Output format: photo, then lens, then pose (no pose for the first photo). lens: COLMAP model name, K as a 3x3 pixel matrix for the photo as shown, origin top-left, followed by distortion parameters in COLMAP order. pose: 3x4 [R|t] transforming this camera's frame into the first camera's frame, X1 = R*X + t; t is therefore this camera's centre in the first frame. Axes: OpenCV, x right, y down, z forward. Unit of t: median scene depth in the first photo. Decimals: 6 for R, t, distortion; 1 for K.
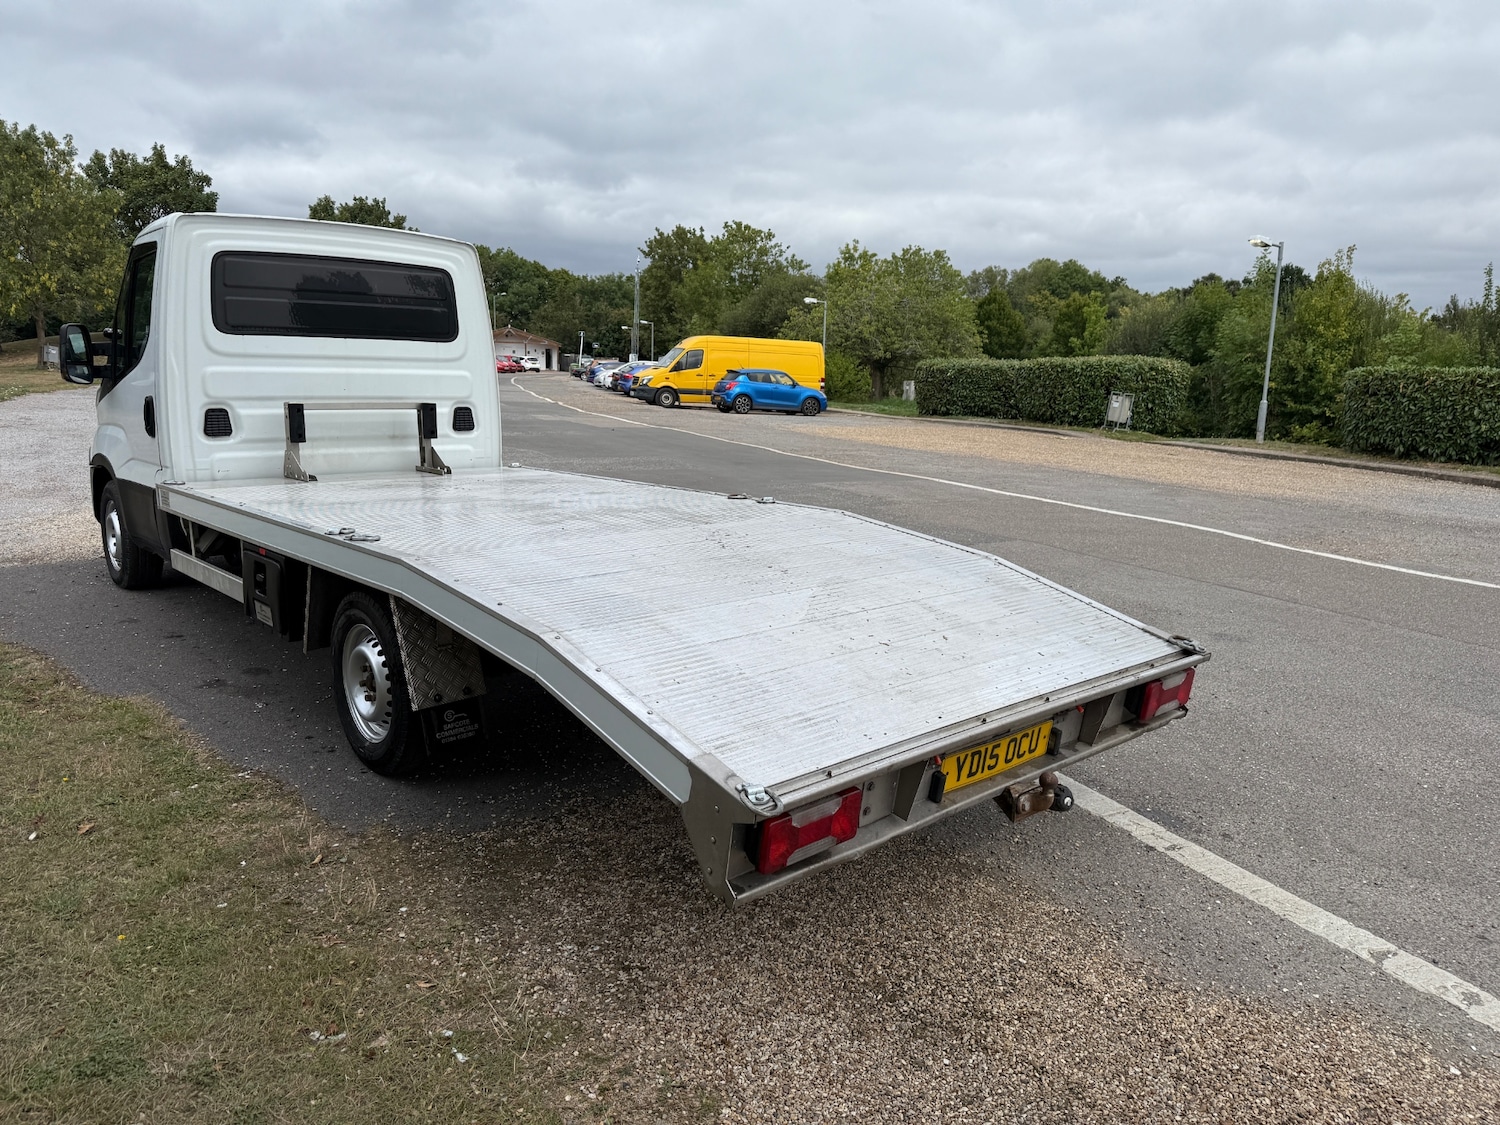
lens RADIAL K [[1056.0, 0, 734.2], [0, 1056.0, 586.7], [0, 0, 1]] dist [0.031251, -0.041015]
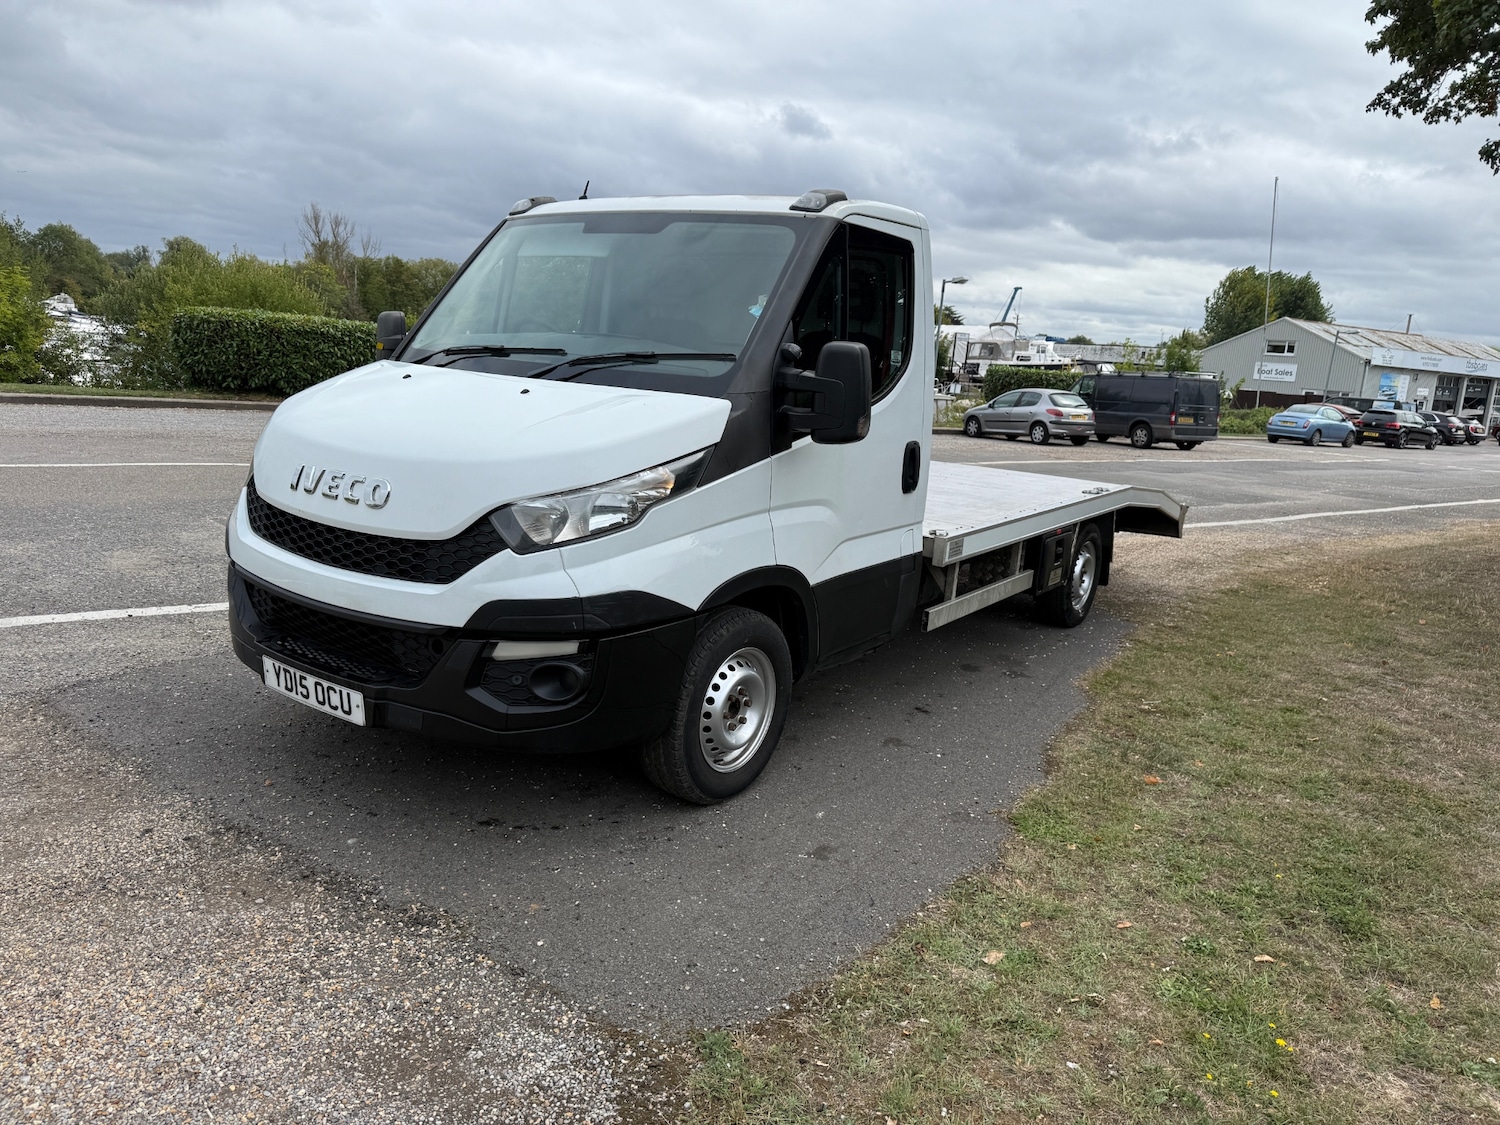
lens RADIAL K [[1056.0, 0, 757.5], [0, 1056.0, 548.7], [0, 0, 1]] dist [0.031251, -0.041015]
pose [[-0.239176, -0.212892, 0.947350, -1.192671], [0.116874, 0.962262, 0.245750, -0.286636], [-0.963917, 0.169498, -0.205268, 1.188968]]
